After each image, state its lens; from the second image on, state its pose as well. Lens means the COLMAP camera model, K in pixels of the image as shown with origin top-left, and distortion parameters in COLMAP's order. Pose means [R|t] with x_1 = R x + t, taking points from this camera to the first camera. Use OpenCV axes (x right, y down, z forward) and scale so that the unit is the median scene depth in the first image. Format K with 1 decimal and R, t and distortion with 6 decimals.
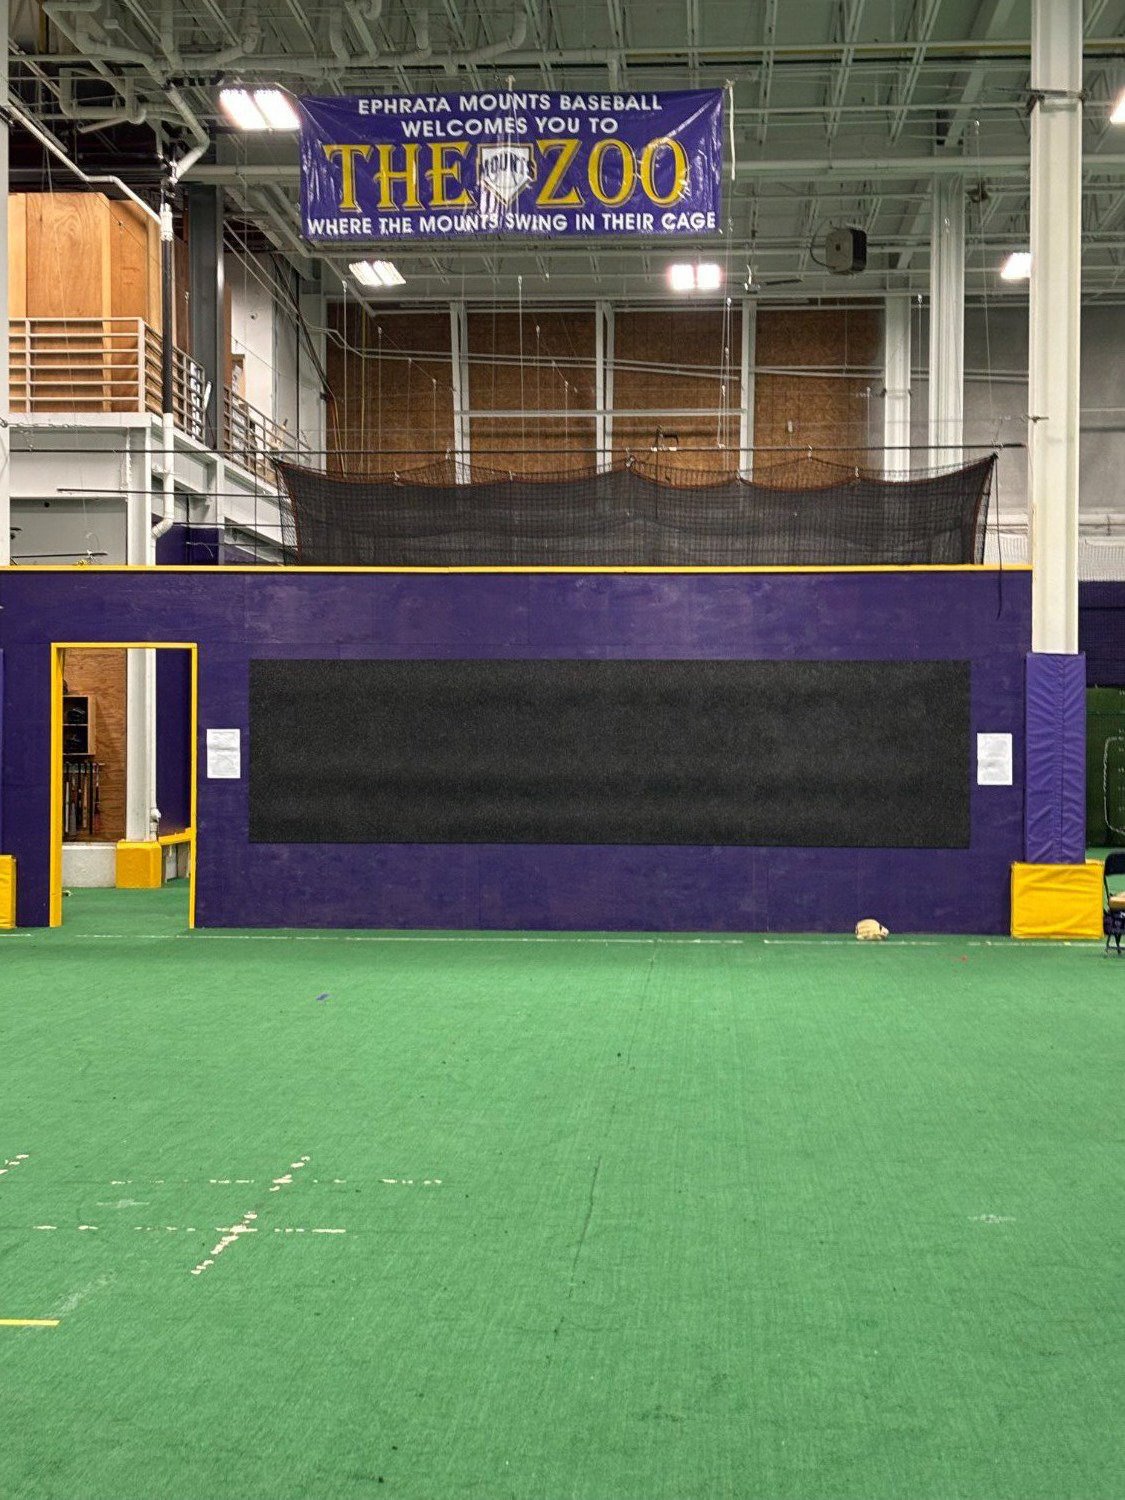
lens RADIAL K [[2495.6, 0, 559.7], [0, 2495.6, 753.2], [0, 0, 1]] dist [0.001401, 0.000000]
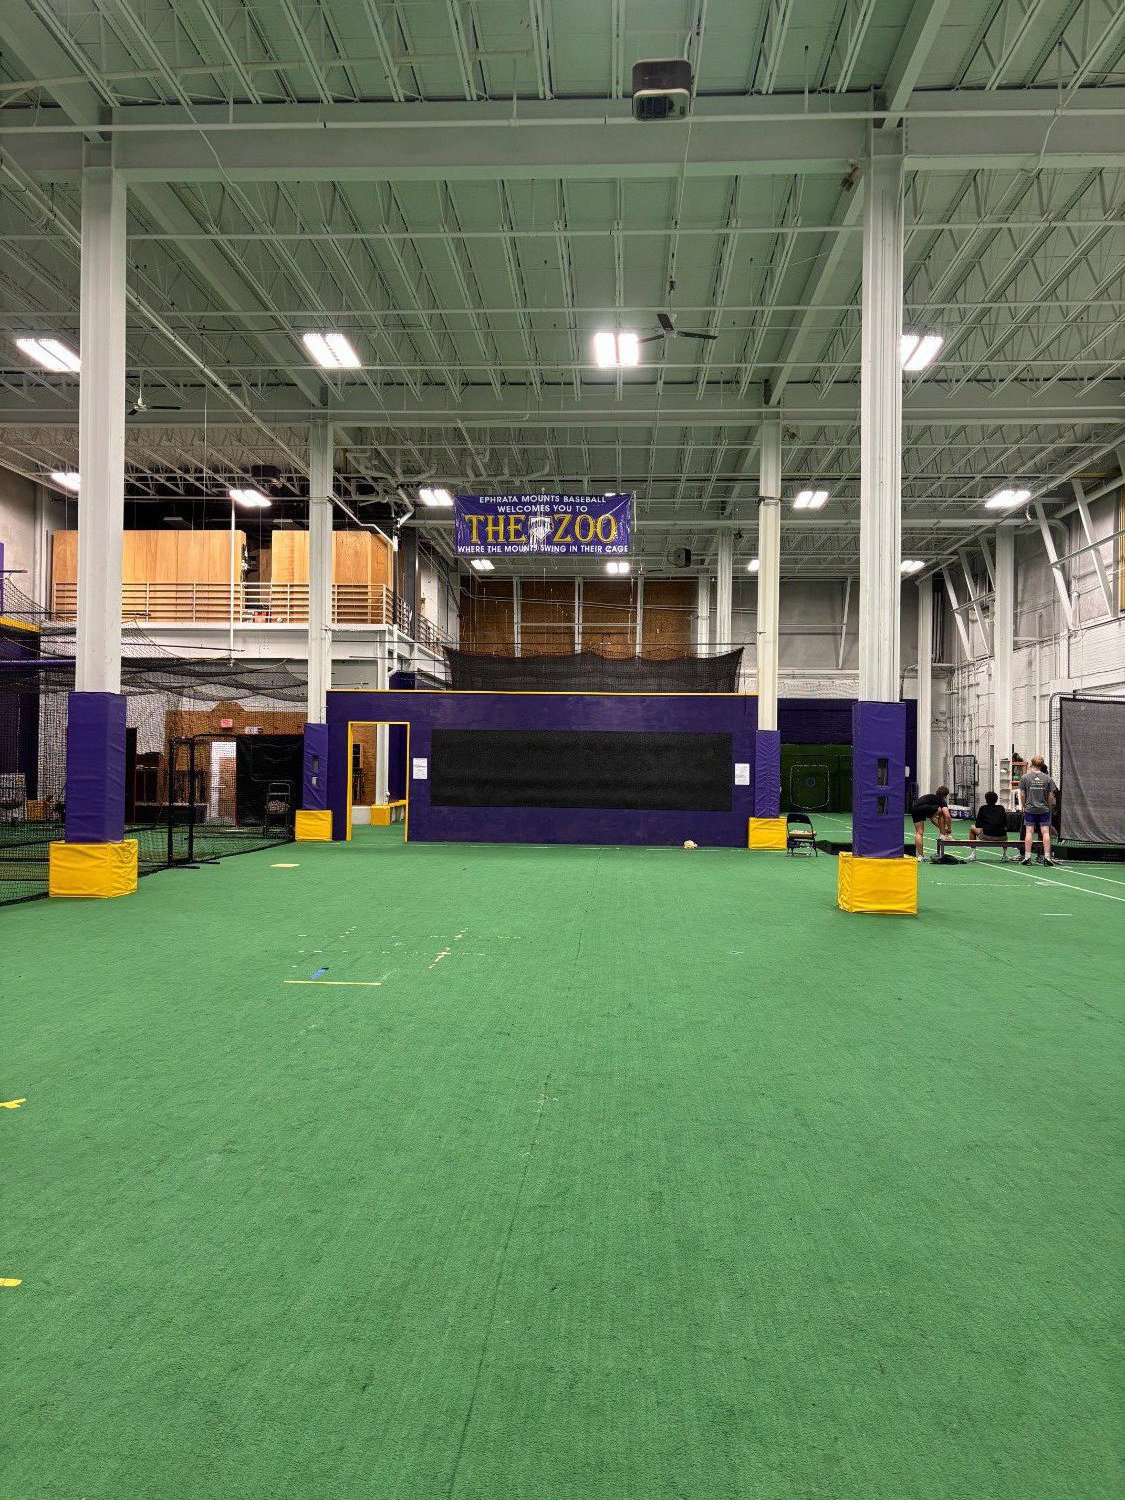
lens RADIAL K [[1099.6, 0, 569.8], [0, 1099.6, 749.7], [0, 0, 1]] dist [0.003776, -0.005645]
pose [[0.999855, 0.010114, 0.013685, -0.005778], [-0.009866, 0.999788, -0.018067, -0.000336], [-0.013865, 0.017930, 0.999743, -0.052469]]
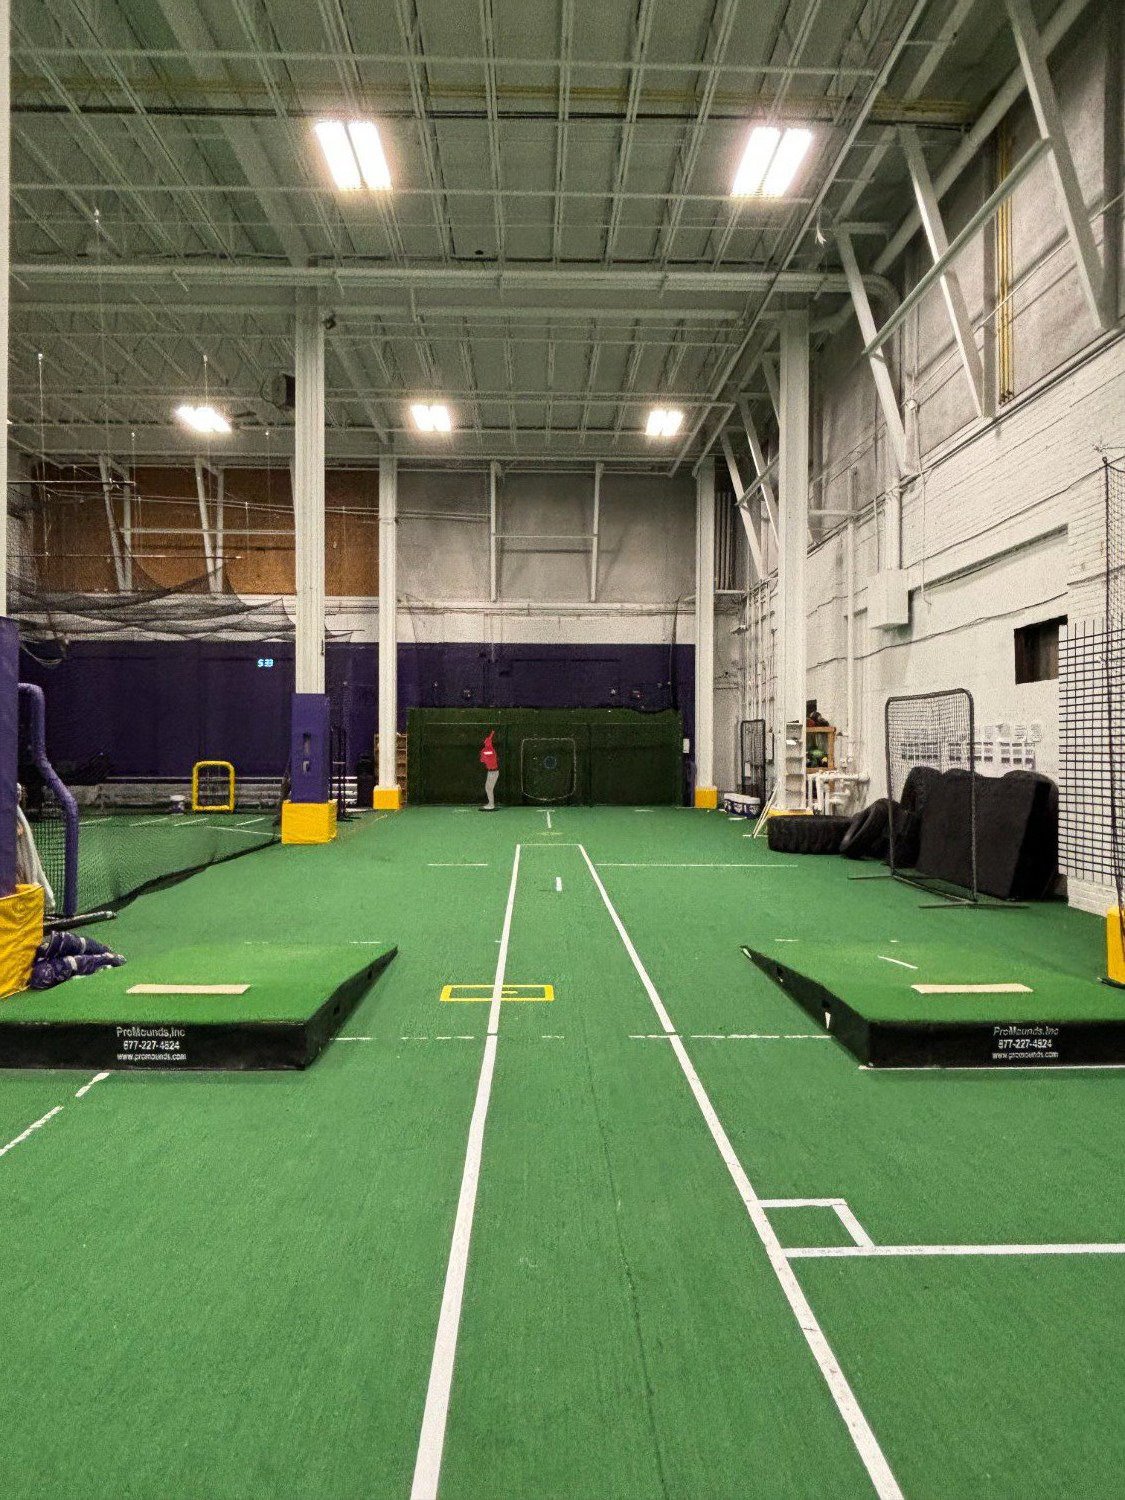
lens RADIAL K [[963.9, 0, 564.4], [0, 963.9, 746.9], [0, 0, 1]] dist [0.007037, 0.001407]
pose [[0.995960, 0.005613, 0.089622, 0.368480], [-0.005308, 0.999979, -0.003639, 0.003612], [-0.089641, 0.003148, 0.995969, 0.716768]]
